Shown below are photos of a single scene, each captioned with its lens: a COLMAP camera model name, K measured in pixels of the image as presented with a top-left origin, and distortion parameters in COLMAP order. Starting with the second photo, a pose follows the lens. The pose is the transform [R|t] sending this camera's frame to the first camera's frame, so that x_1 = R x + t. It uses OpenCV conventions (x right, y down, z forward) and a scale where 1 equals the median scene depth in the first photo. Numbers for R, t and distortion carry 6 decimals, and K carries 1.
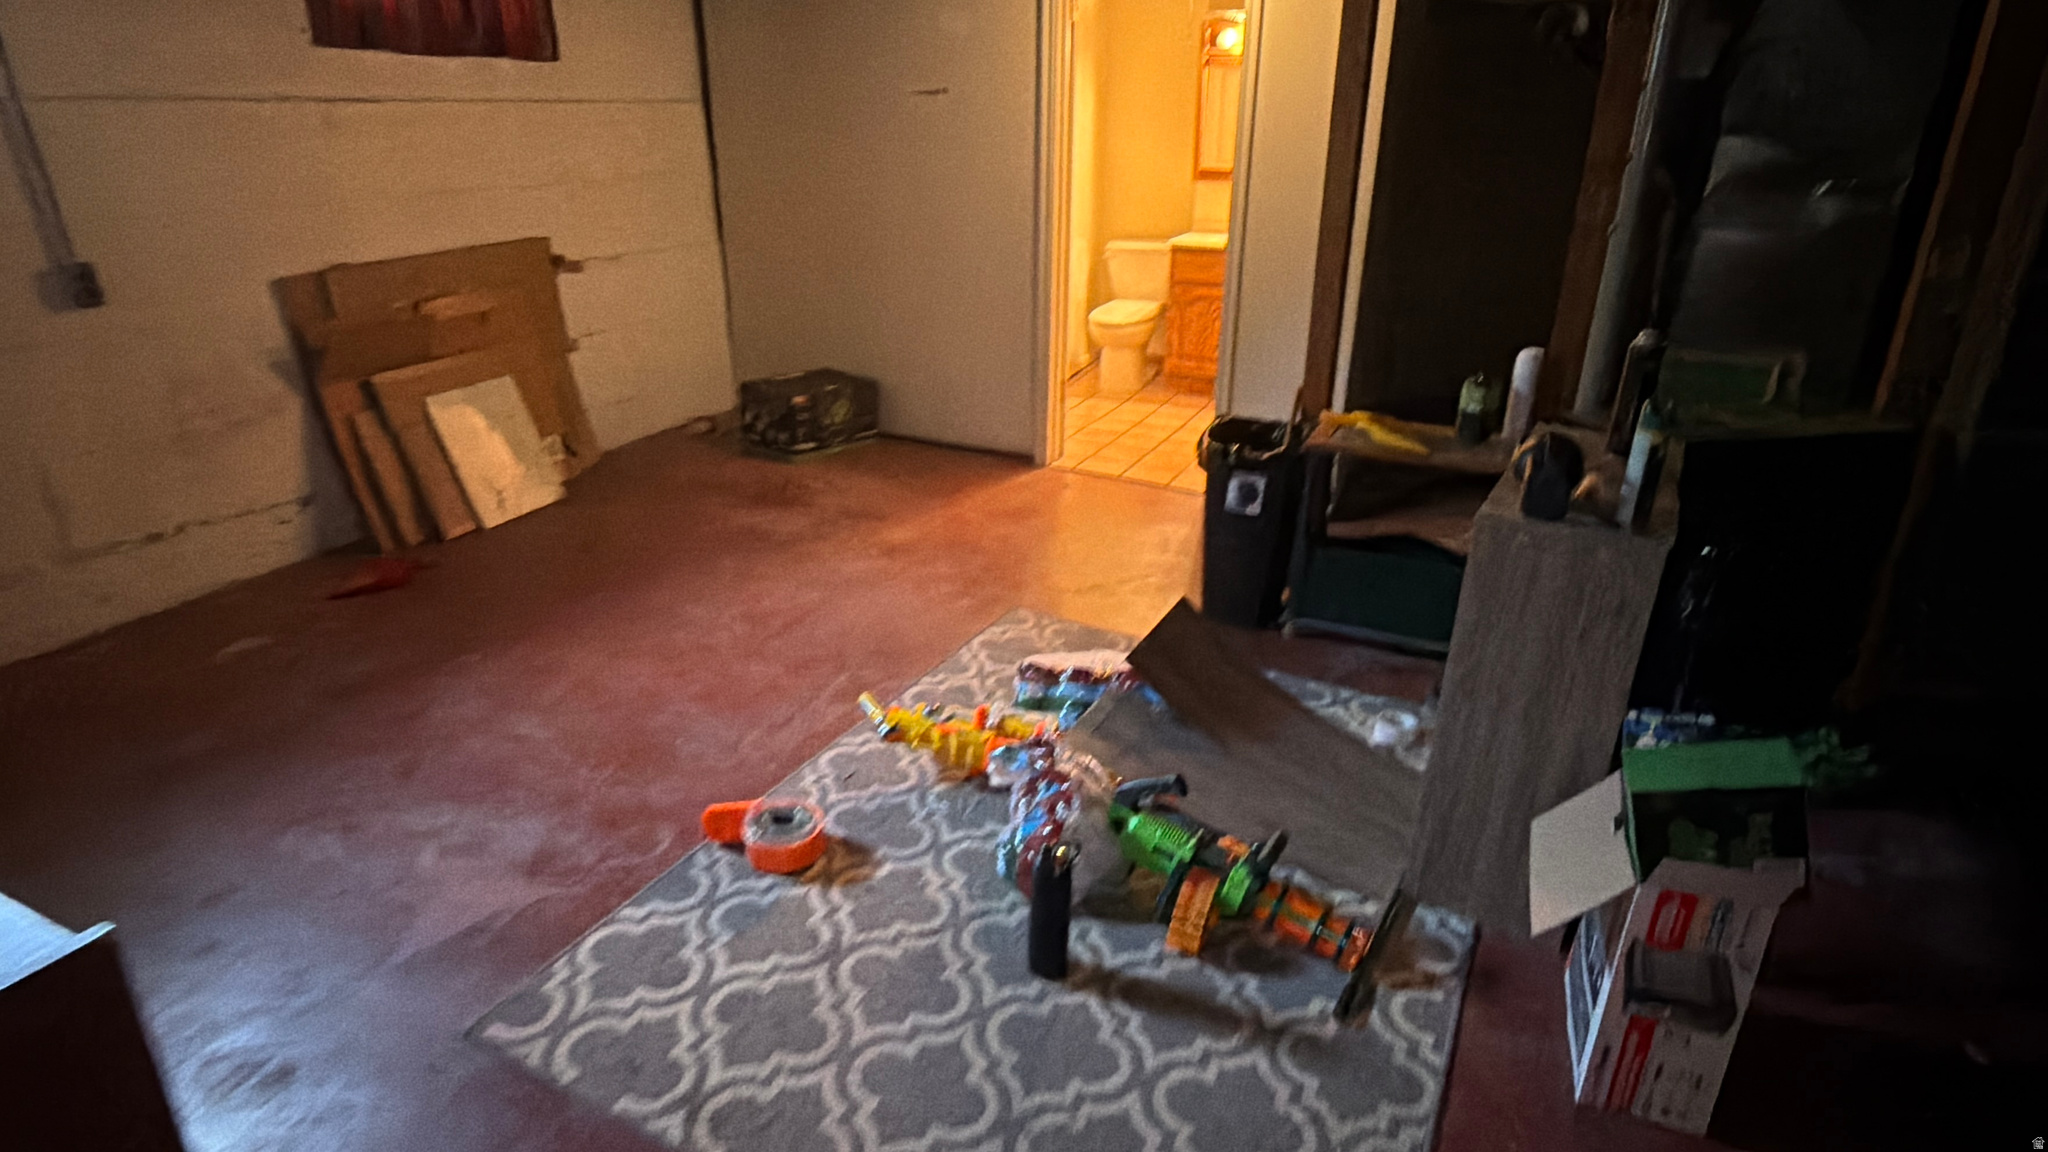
lens RADIAL K [[1125.6, 0, 1022.8], [0, 1125.6, 574.0], [0, 0, 1]] dist [0.004475, 0.000170]
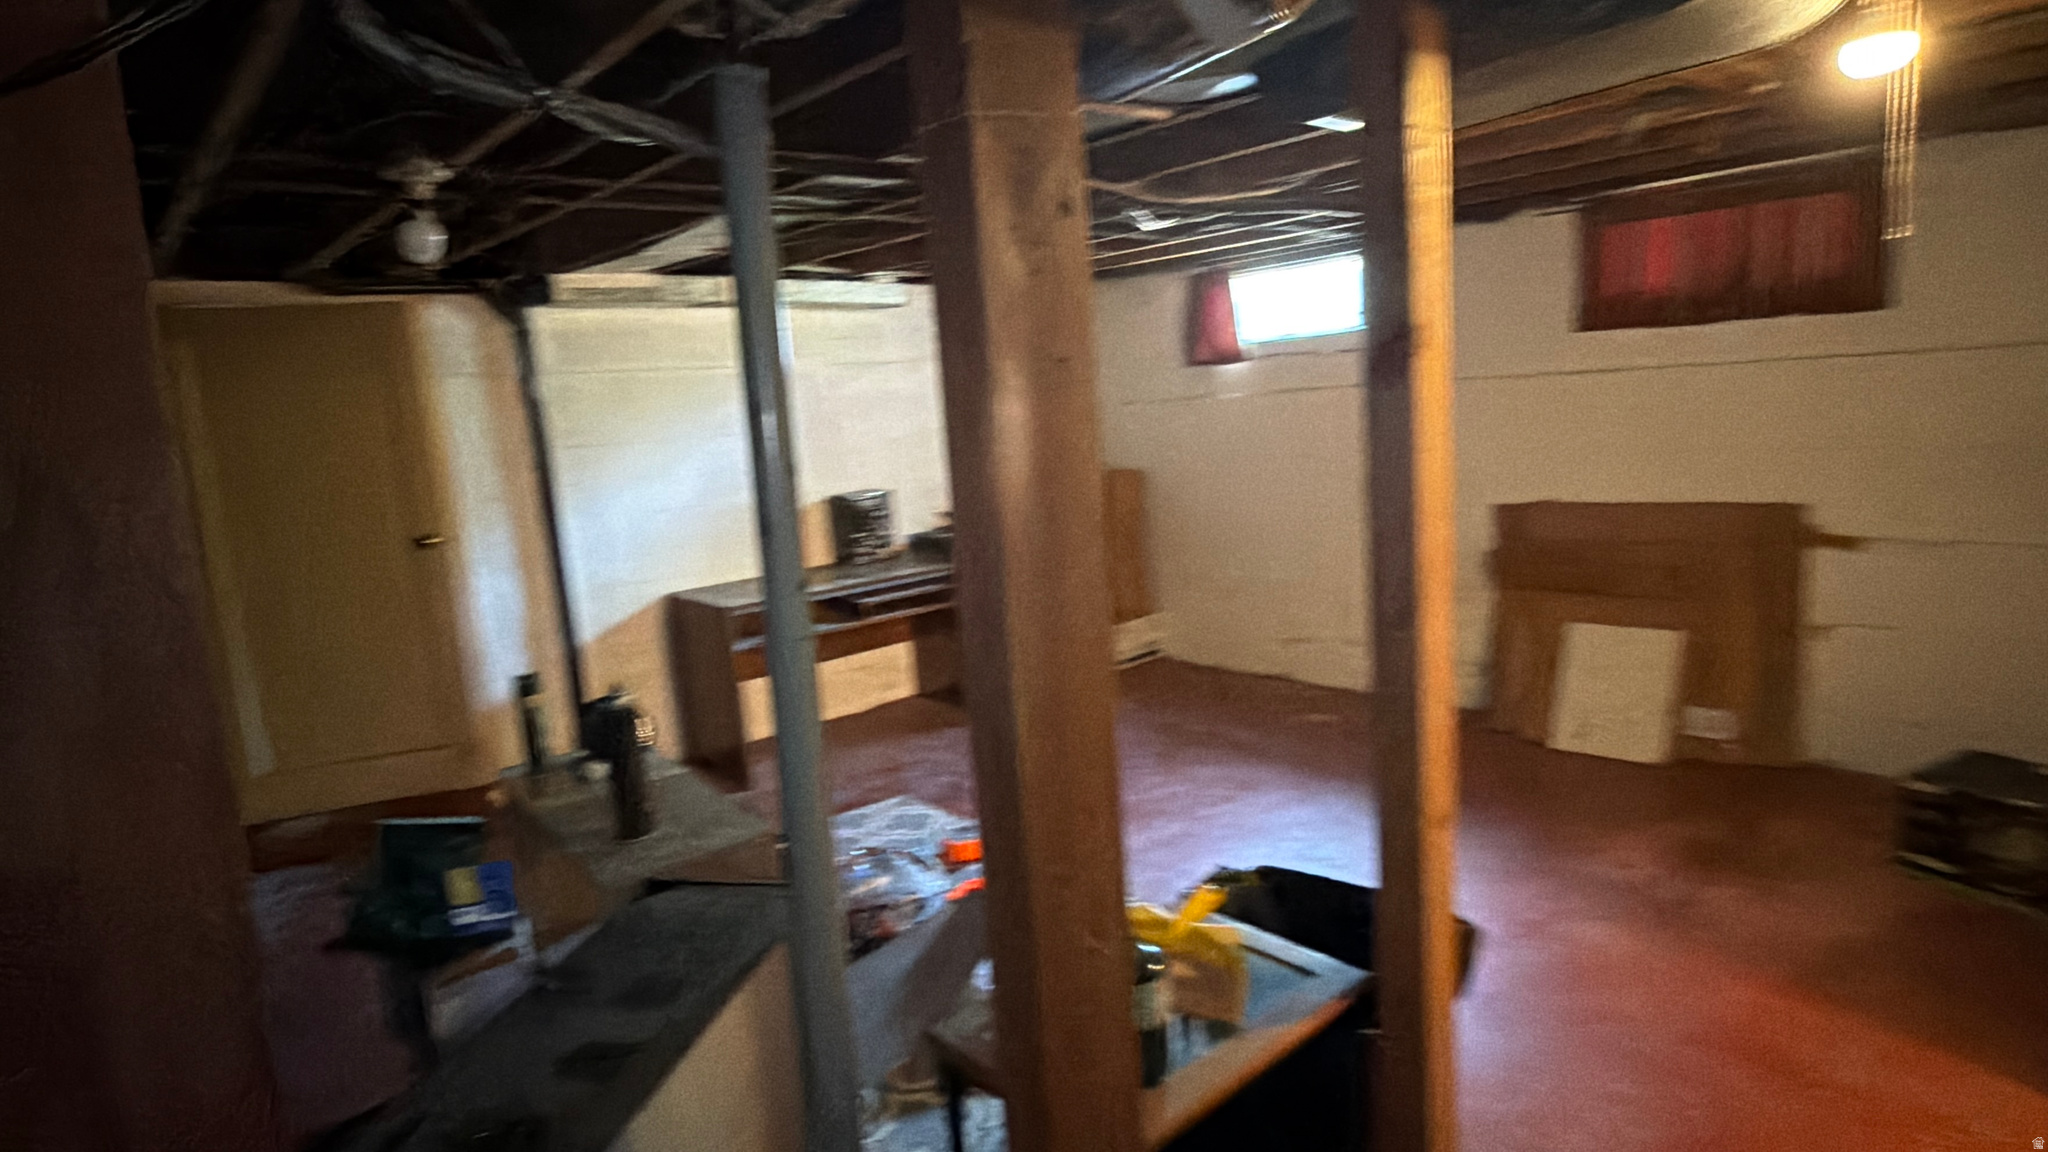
lens RADIAL K [[1125.6, 0, 1022.8], [0, 1125.6, 576.6], [0, 0, 1]] dist [0.004475, 0.000170]
pose [[-0.377376, 0.167426, -0.910800, 0.599884], [-0.308935, 0.904418, 0.294256, -0.315398], [0.873010, 0.392423, -0.289582, 0.740100]]
